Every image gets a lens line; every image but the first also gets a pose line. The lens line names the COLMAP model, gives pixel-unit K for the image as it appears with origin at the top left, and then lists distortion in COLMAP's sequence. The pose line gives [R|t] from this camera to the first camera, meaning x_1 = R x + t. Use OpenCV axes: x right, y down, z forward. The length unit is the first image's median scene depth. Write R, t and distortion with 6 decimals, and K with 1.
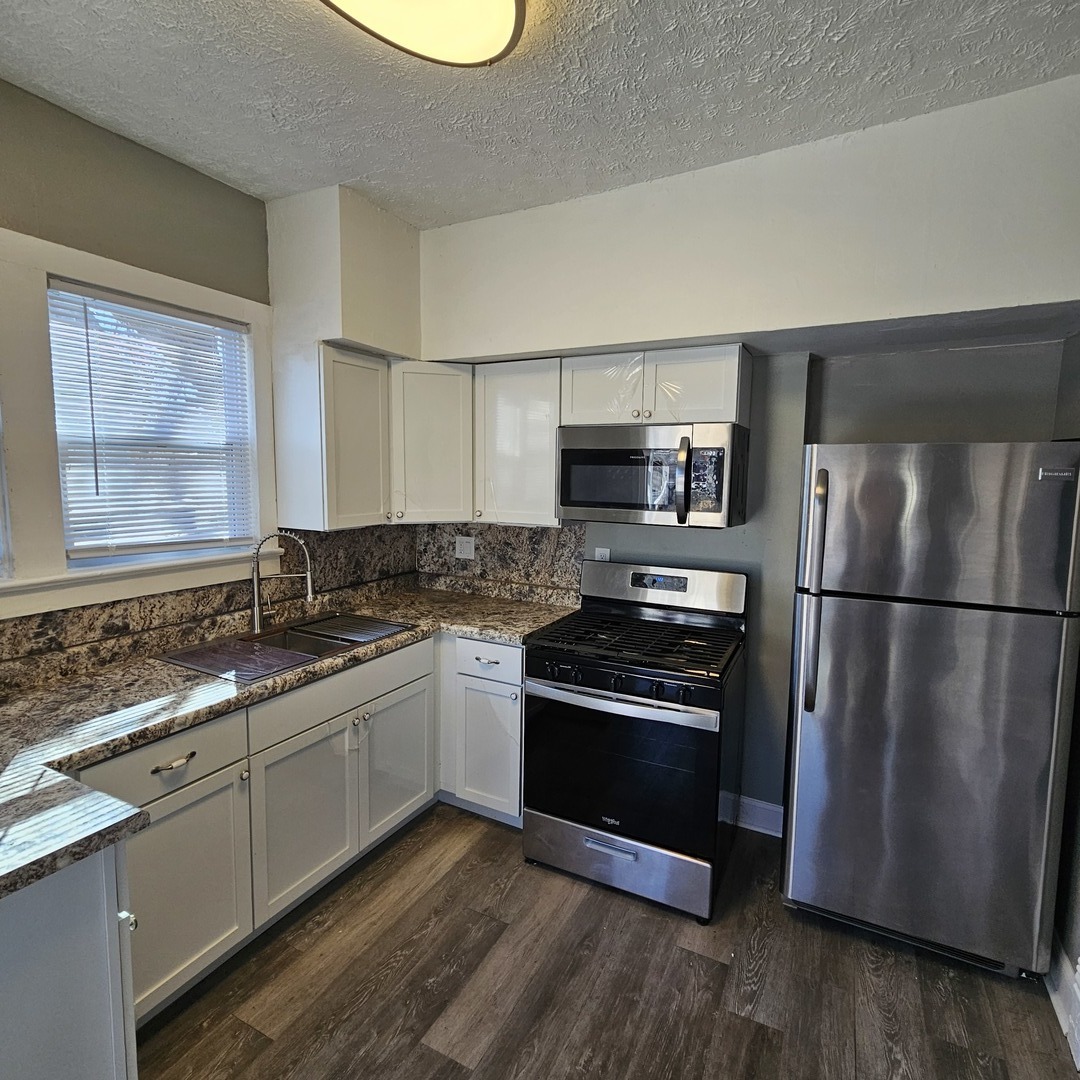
lens RADIAL K [[589.5, 0, 541.8], [0, 589.5, 540.4], [0, 0, 1]] dist [0.001152, -0.001315]
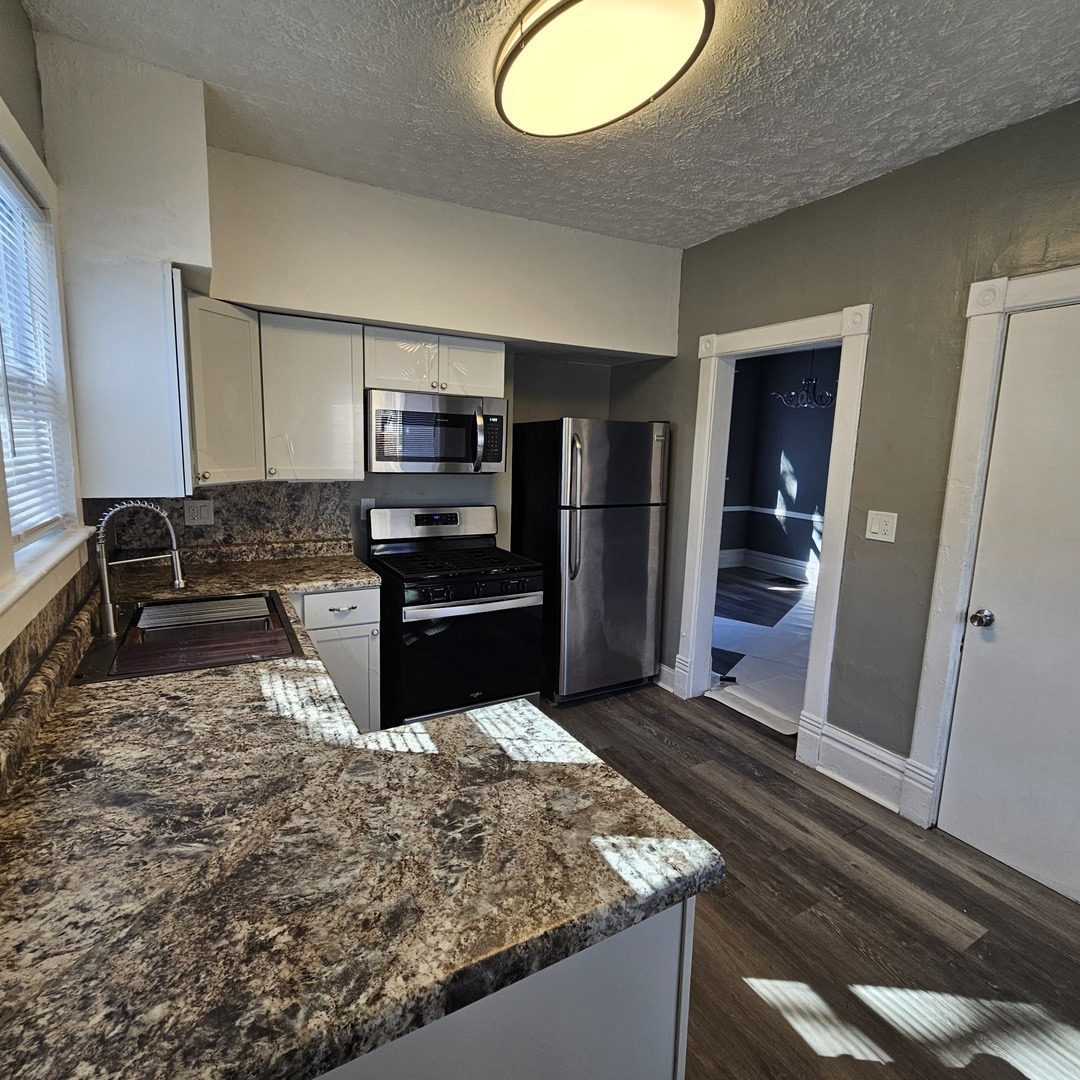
lens RADIAL K [[589.5, 0, 543.2], [0, 589.5, 535.6], [0, 0, 1]] dist [0.001152, -0.001315]
pose [[0.546108, -0.126240, 0.828148, -0.767681], [0.071905, 0.991996, 0.103799, -0.010655], [-0.834623, 0.002862, 0.550814, 0.117761]]
